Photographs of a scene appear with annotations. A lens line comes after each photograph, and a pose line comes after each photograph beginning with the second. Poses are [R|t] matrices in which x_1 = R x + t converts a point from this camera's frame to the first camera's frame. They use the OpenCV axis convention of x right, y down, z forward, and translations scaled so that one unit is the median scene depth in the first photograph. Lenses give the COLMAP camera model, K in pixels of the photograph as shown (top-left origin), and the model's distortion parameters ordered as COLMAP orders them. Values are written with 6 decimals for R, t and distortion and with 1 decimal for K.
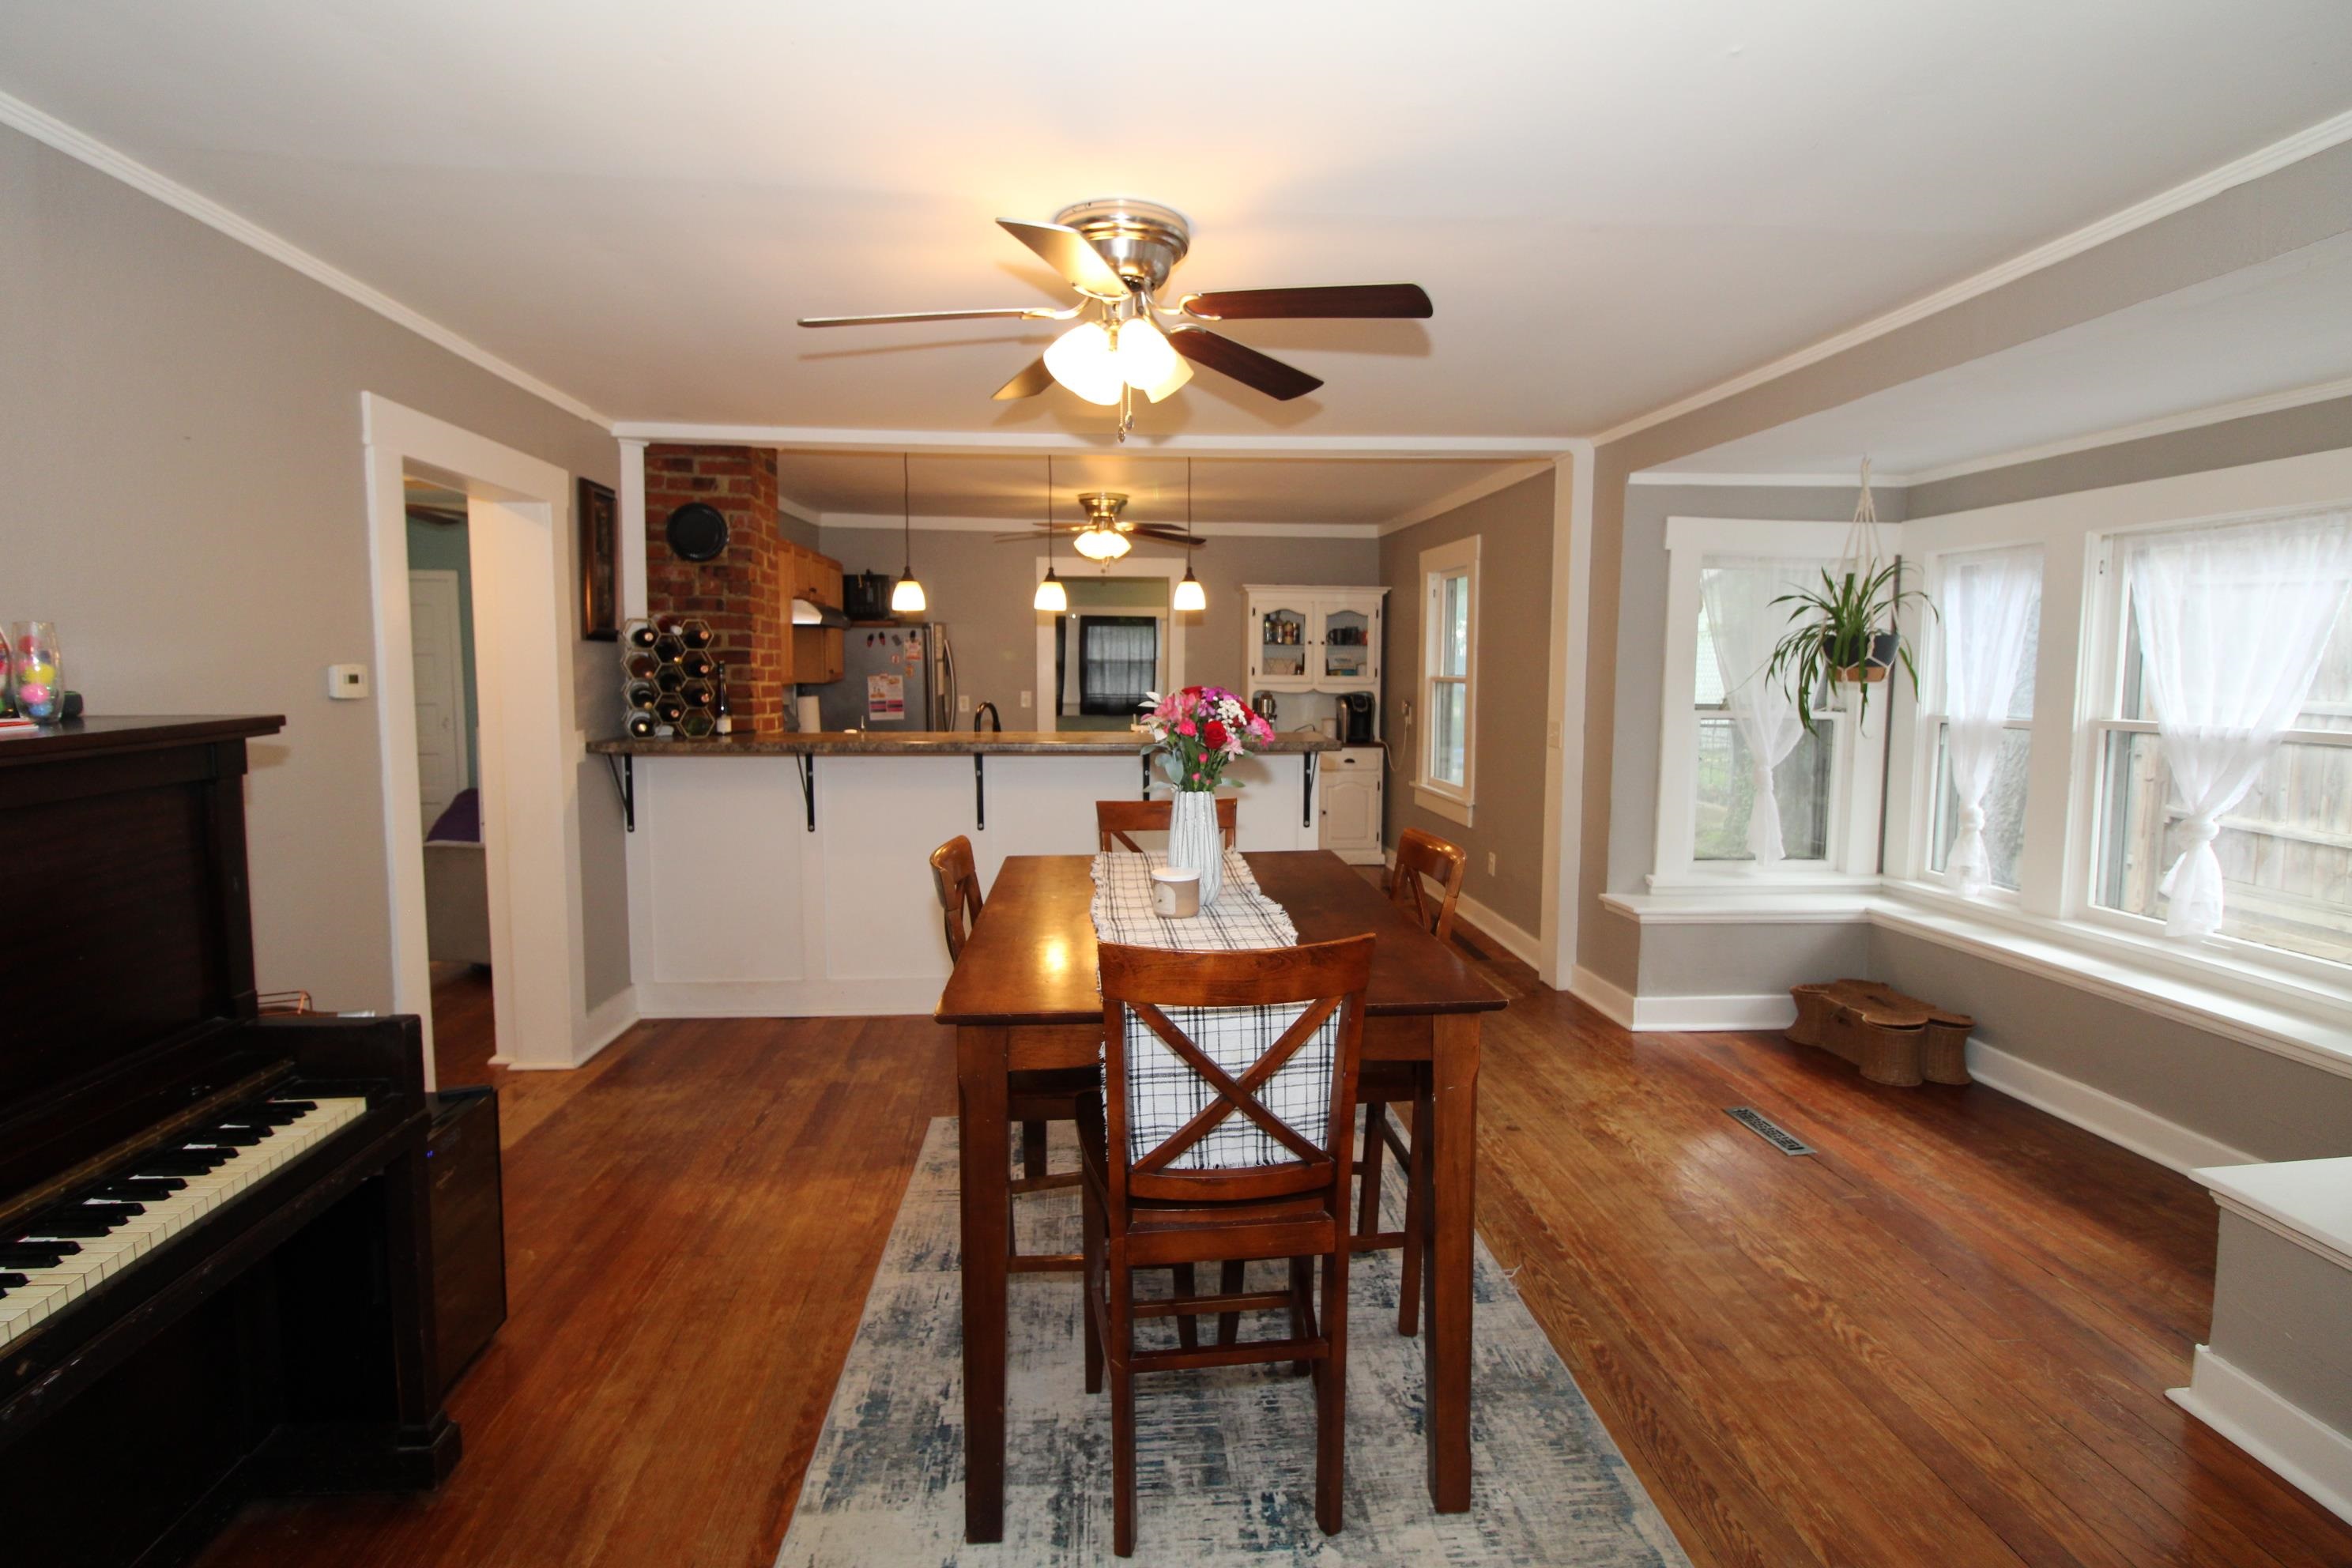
lens RADIAL K [[1098.5, 0, 1174.7], [0, 1098.5, 745.8], [0, 0, 1]] dist [0.001409, -0.013201]
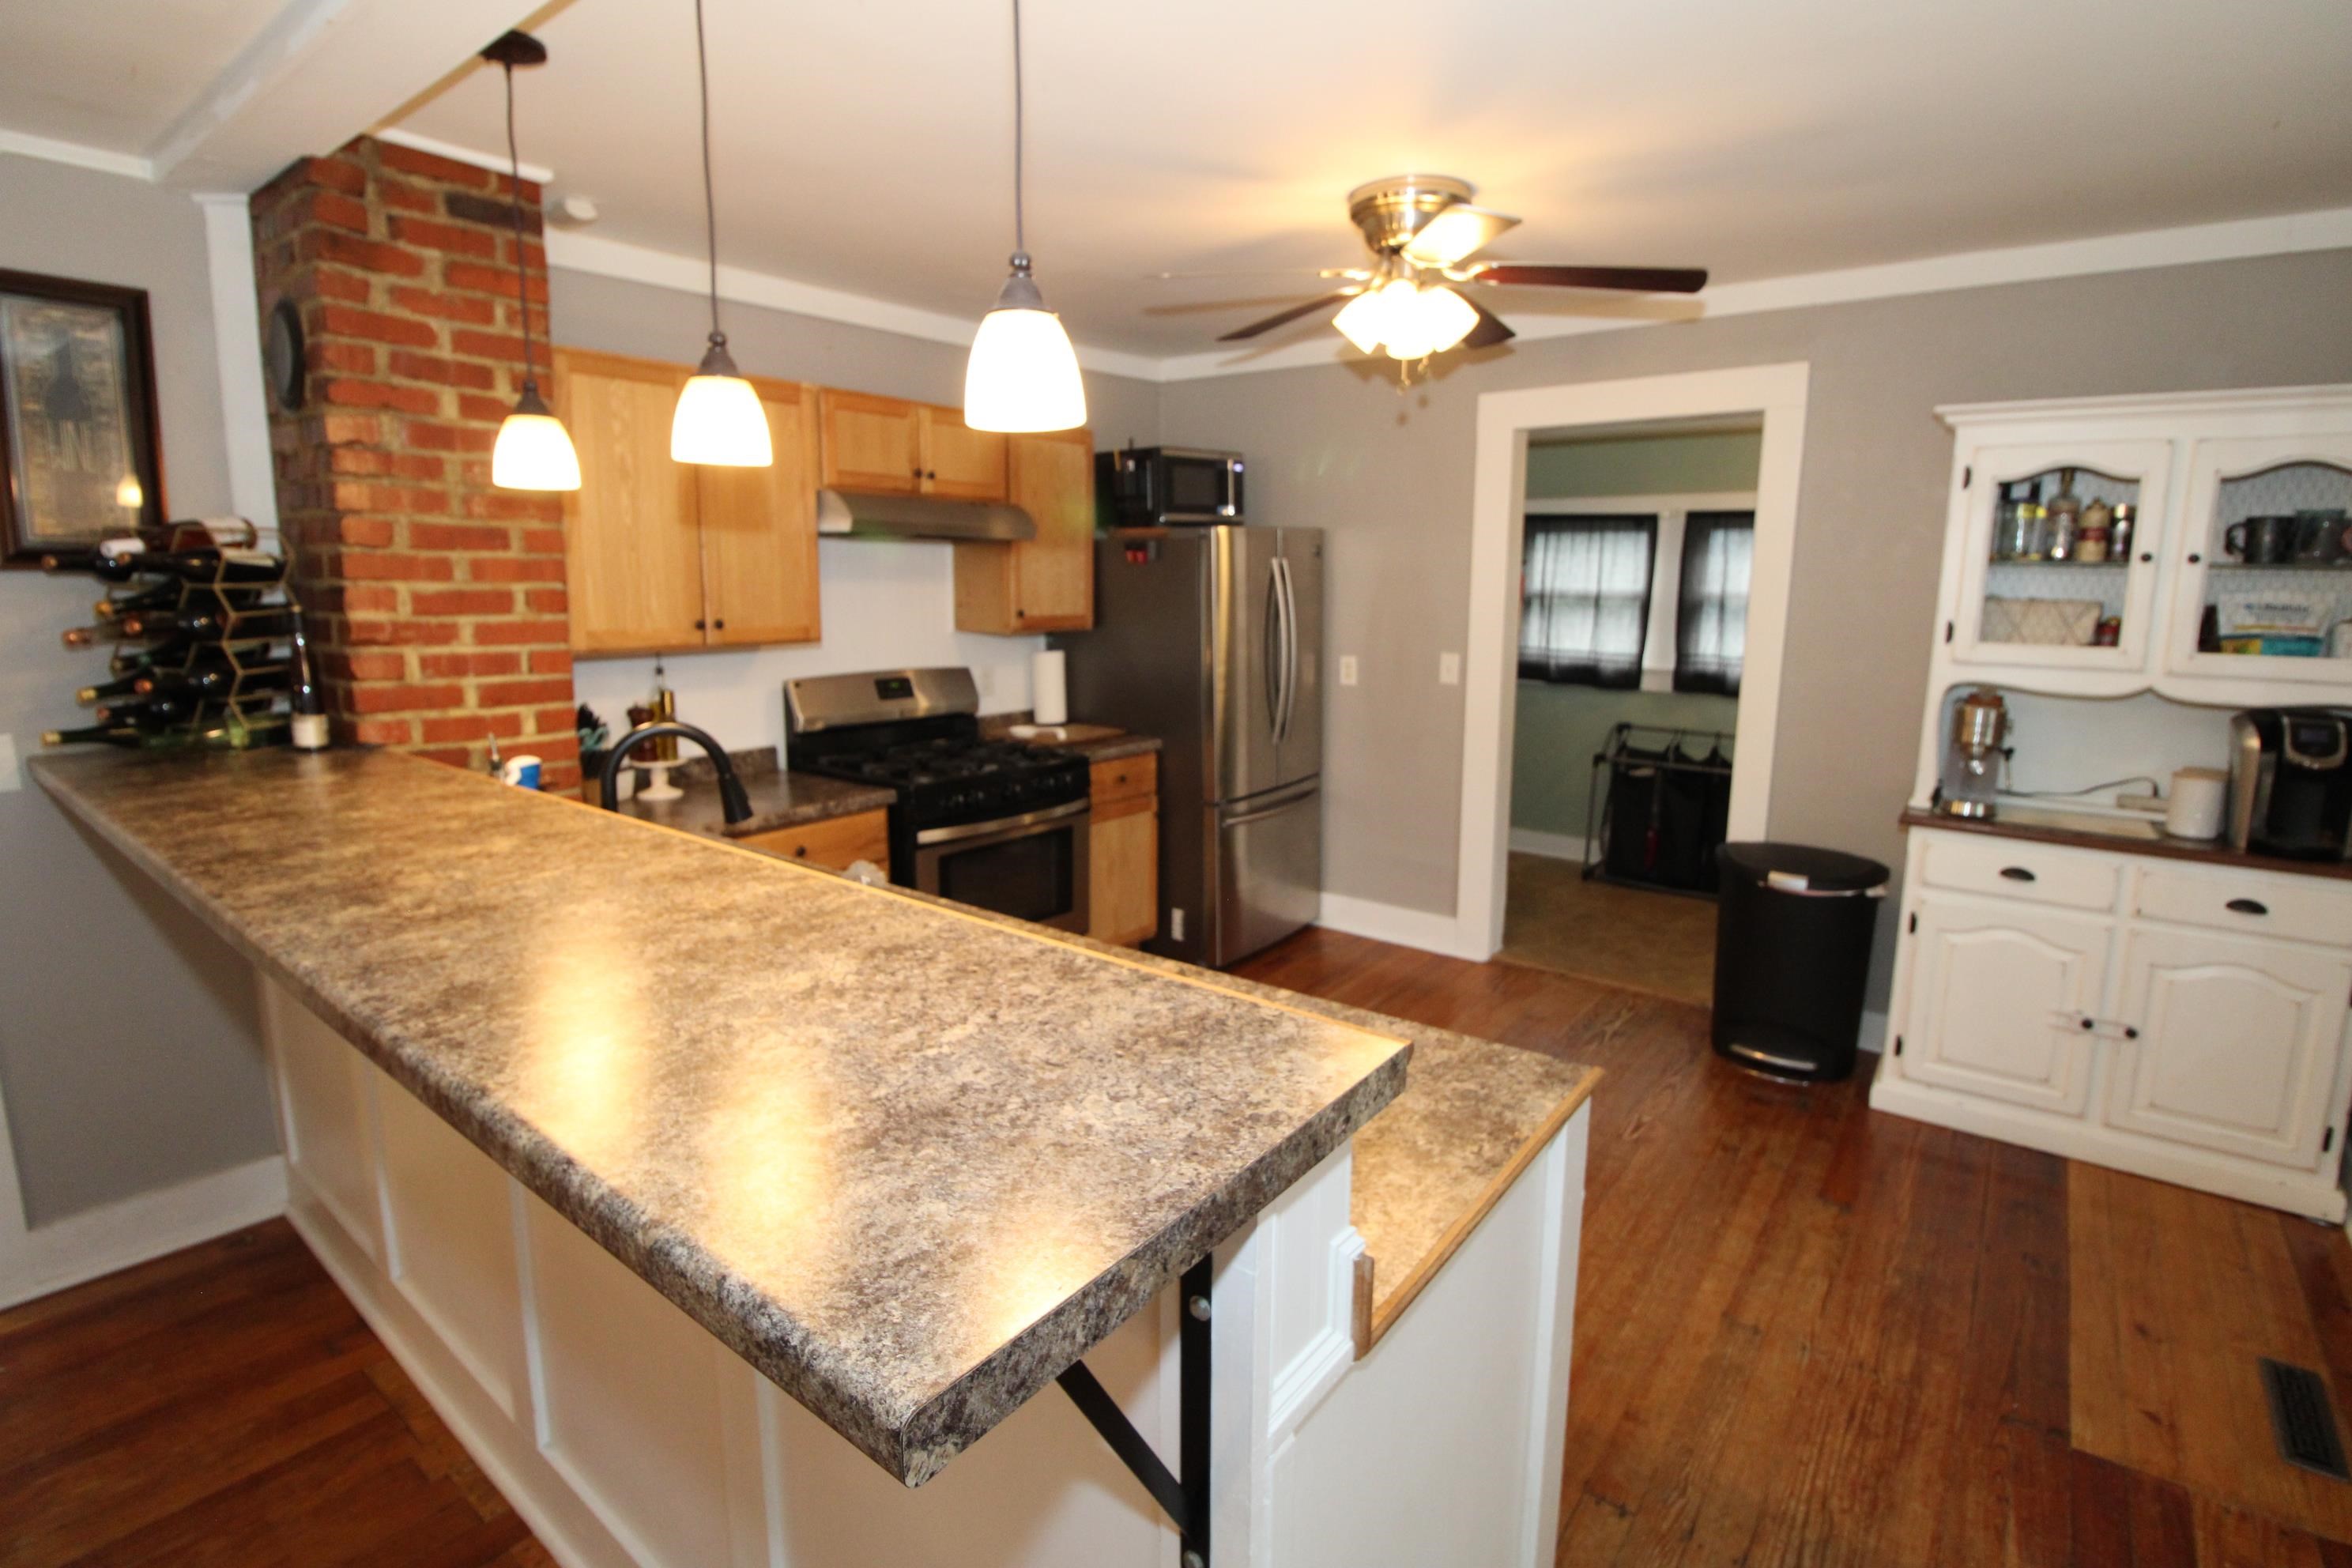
lens RADIAL K [[1101.2, 0, 1174.9], [0, 1101.2, 742.8], [0, 0, 1]] dist [0.009221, -0.020393]
pose [[0.735056, 0.103742, -0.670023, 0.154788], [-0.057055, 0.994184, 0.091339, -0.055719], [0.675602, -0.028911, 0.736700, 0.599548]]
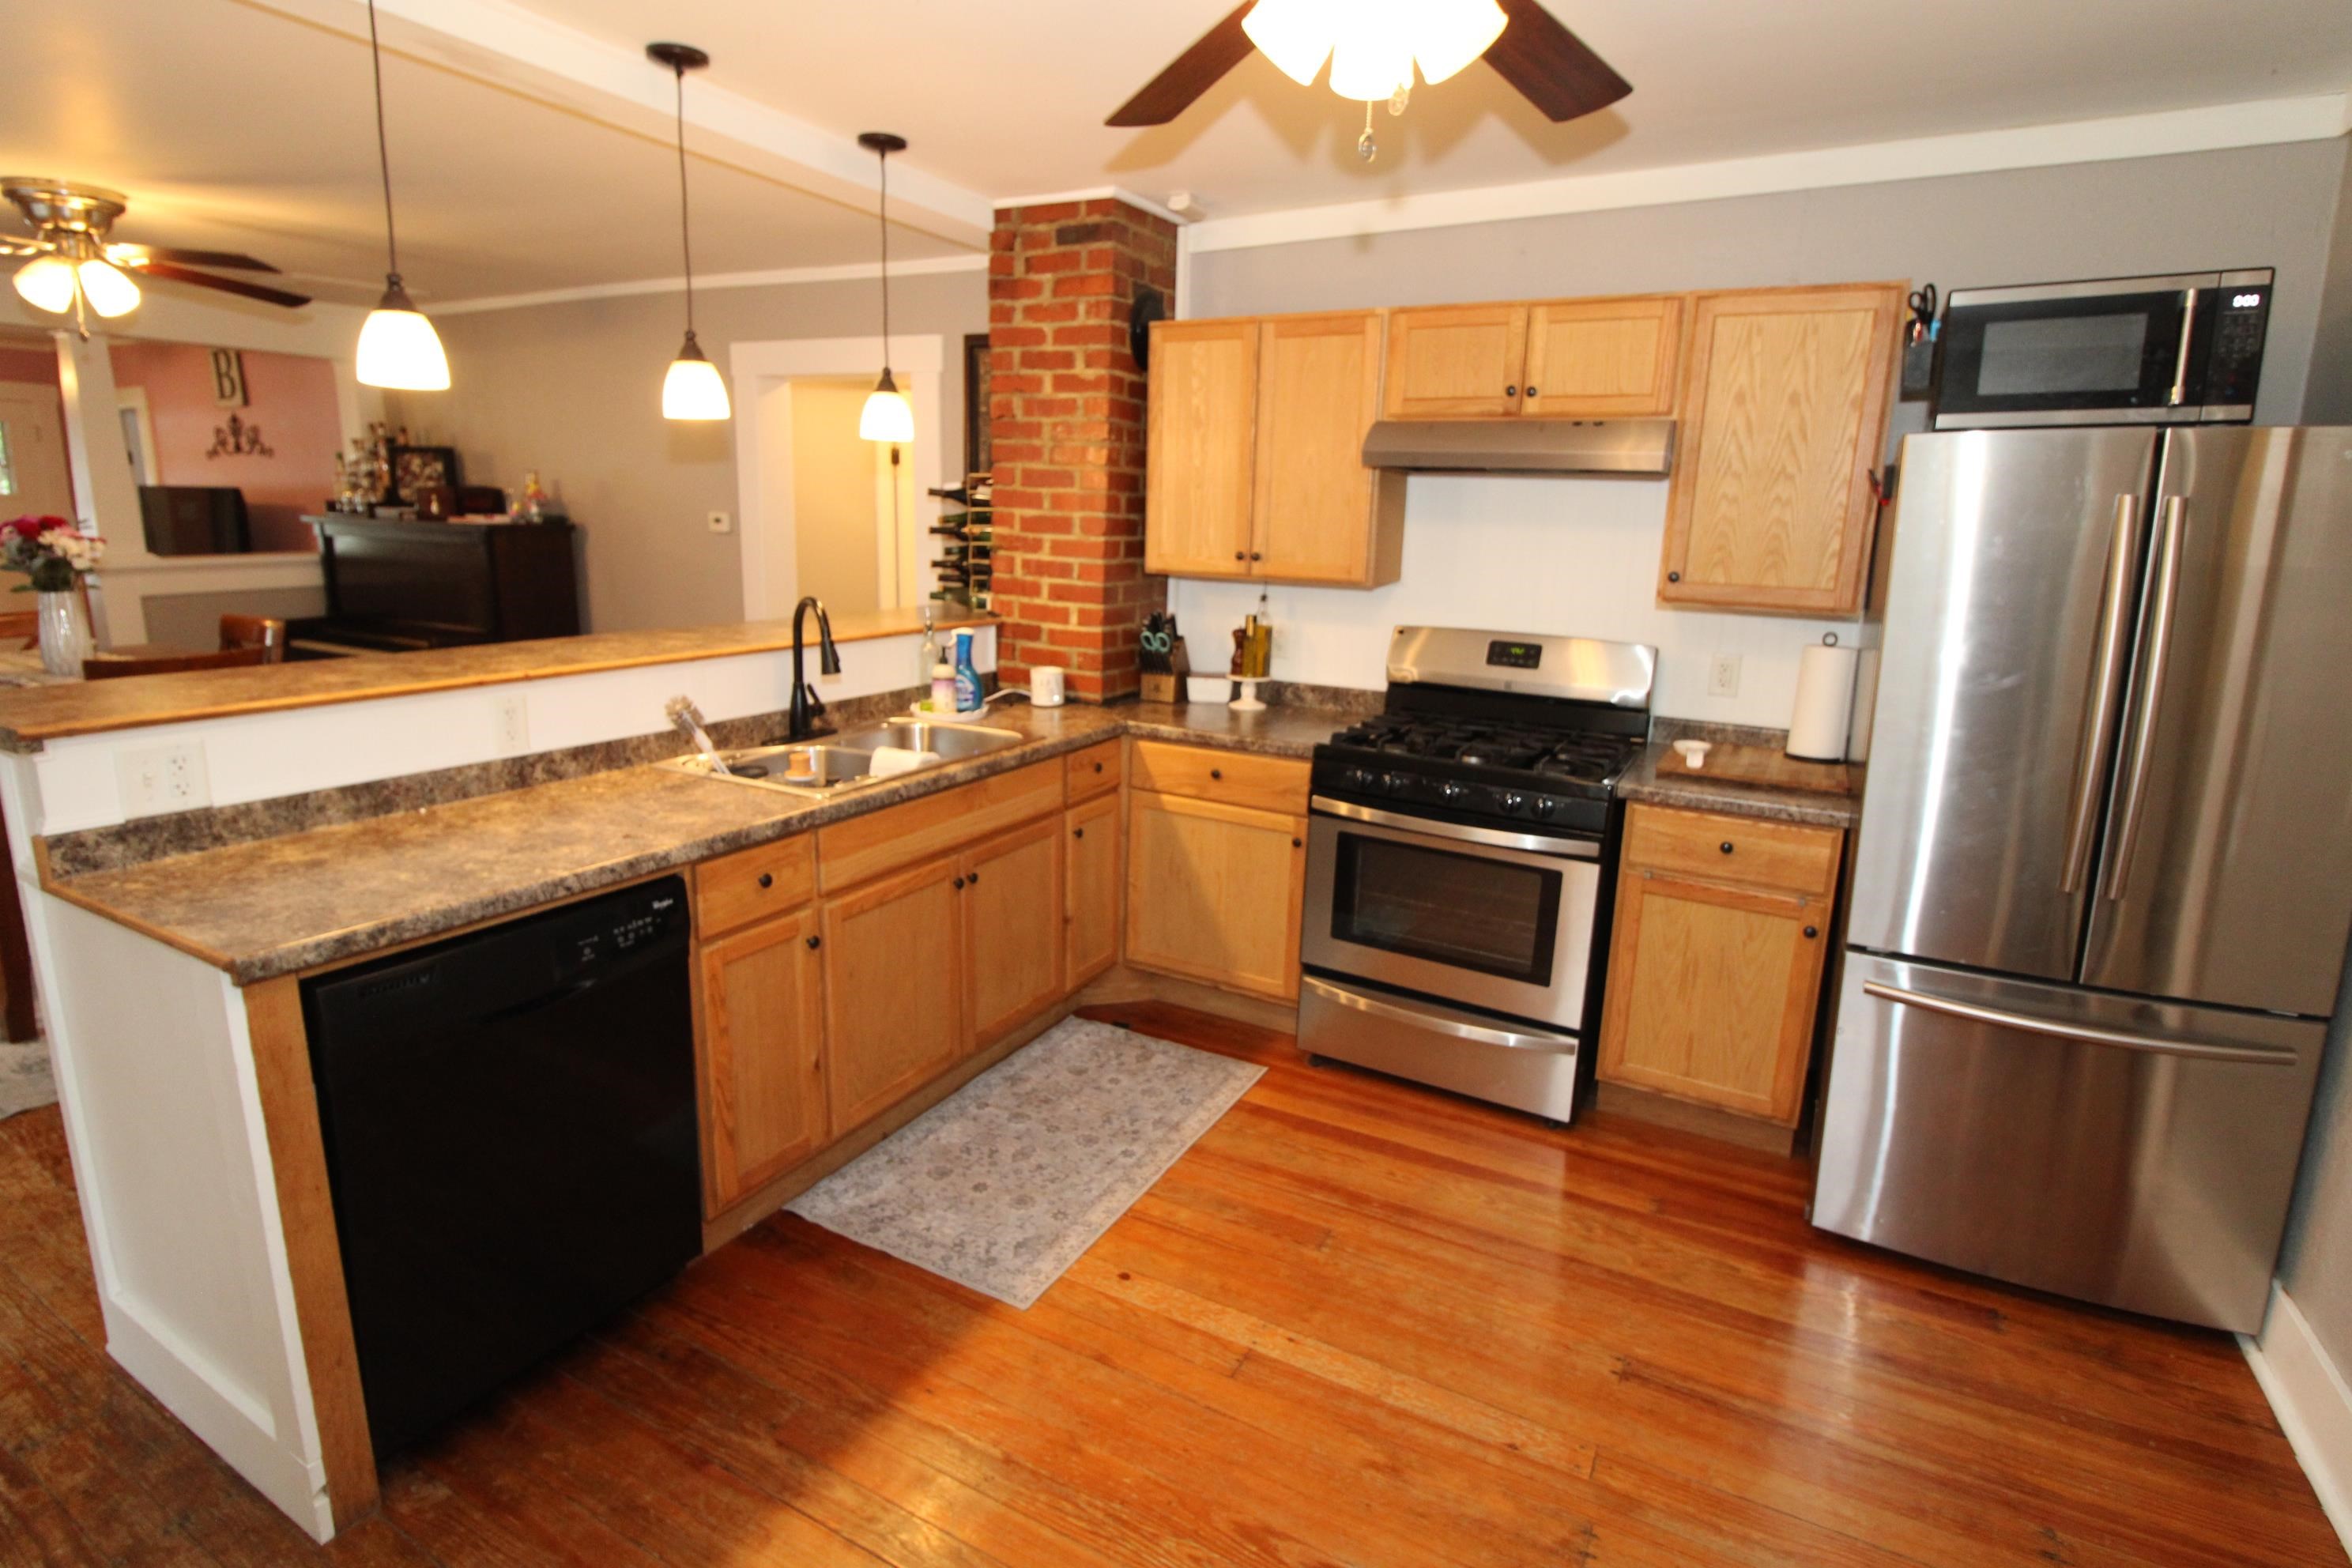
lens RADIAL K [[1101.2, 0, 1174.9], [0, 1101.2, 742.8], [0, 0, 1]] dist [0.009221, -0.020393]
pose [[-0.545054, 0.152177, -0.824475, 0.144224], [-0.097746, 0.965149, 0.242761, -0.087259], [0.832684, 0.212907, -0.511183, 1.041064]]
